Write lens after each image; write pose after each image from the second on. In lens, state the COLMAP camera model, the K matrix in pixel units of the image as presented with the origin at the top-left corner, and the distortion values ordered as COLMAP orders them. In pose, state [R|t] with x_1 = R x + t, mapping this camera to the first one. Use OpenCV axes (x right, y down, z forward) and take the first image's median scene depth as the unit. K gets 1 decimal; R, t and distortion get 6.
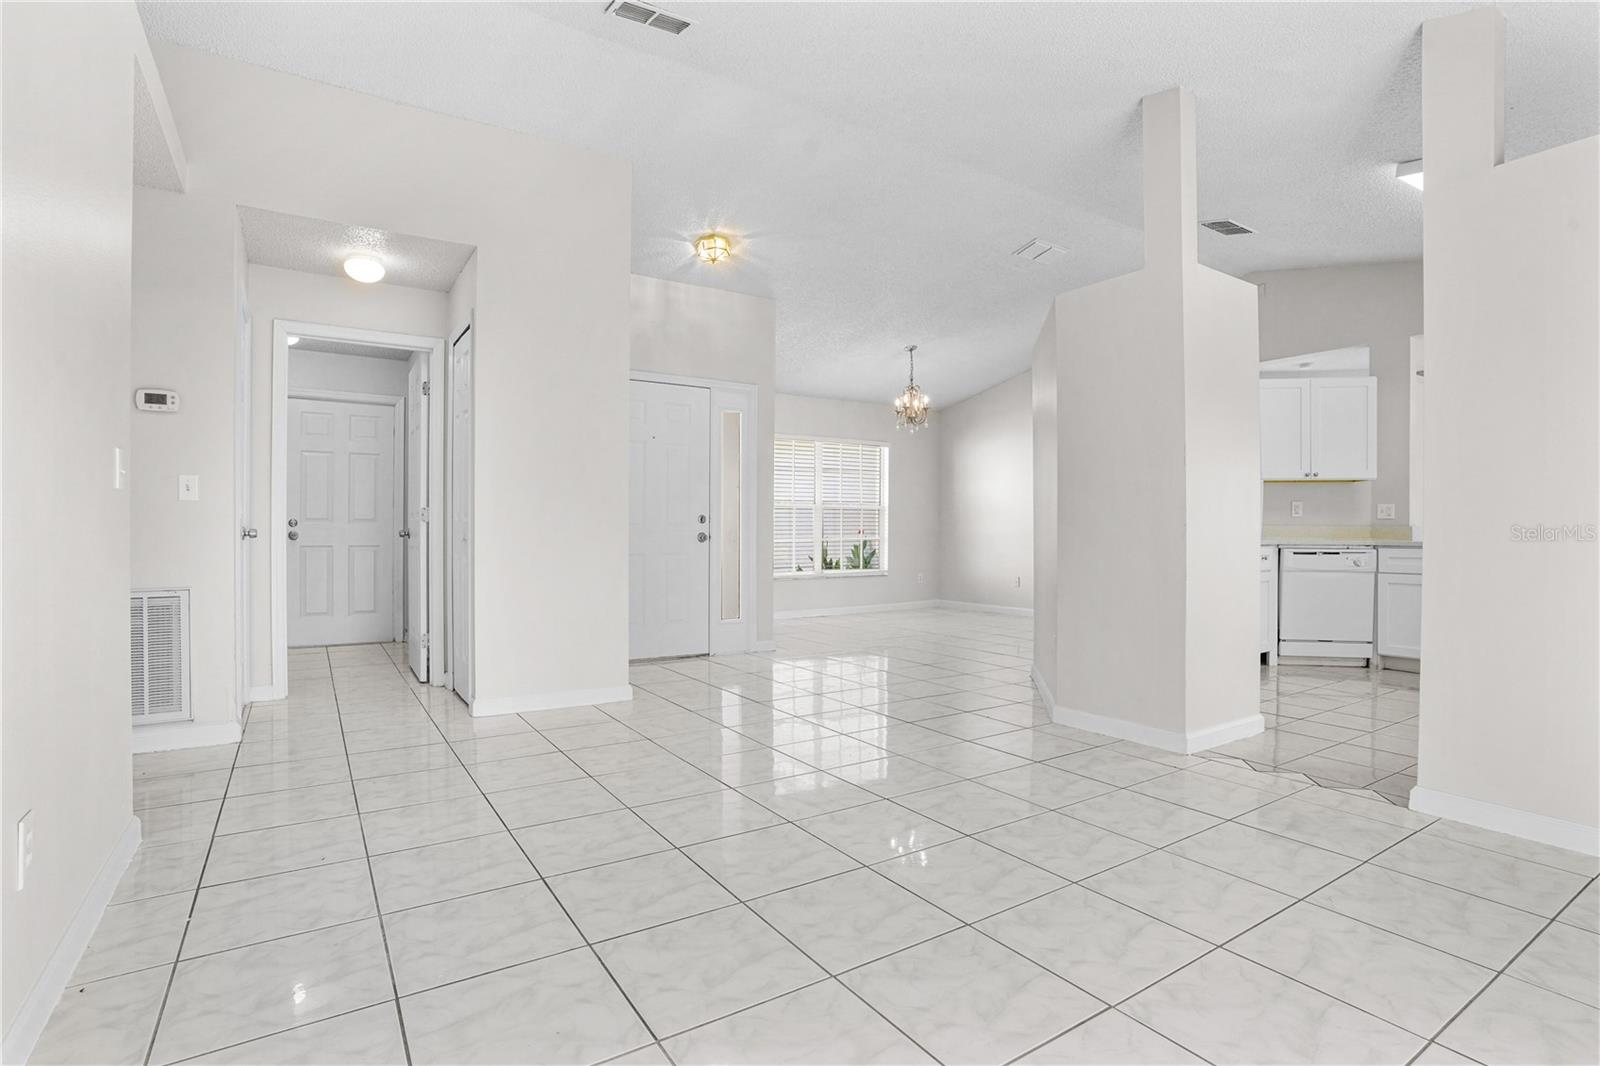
lens RADIAL K [[783.6, 0, 790.8], [0, 783.6, 537.6], [0, 0, 1]] dist [-0.065527, 0.017406]
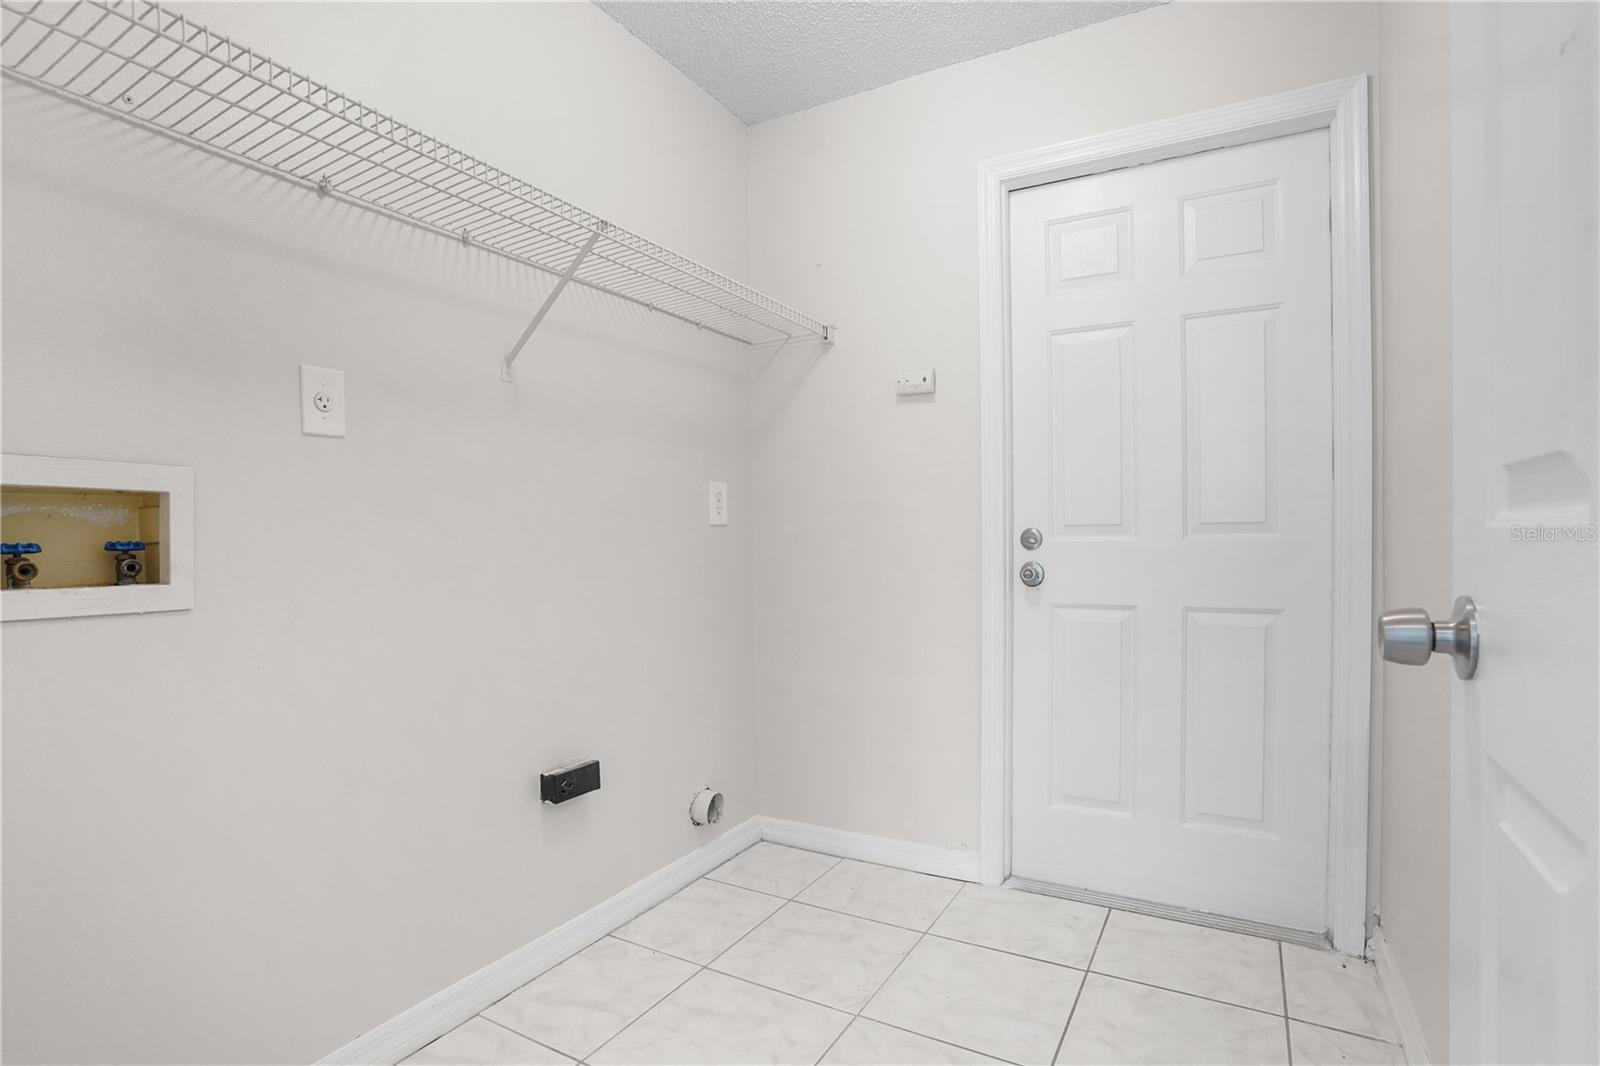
lens RADIAL K [[783.6, 0, 805.3], [0, 783.6, 540.9], [0, 0, 1]] dist [-0.065527, 0.017406]
pose [[0.474077, -0.007562, -0.880451, -0.365468], [-0.004119, 0.999933, -0.010807, -0.013409], [0.880474, 0.008750, 0.474014, 0.703694]]
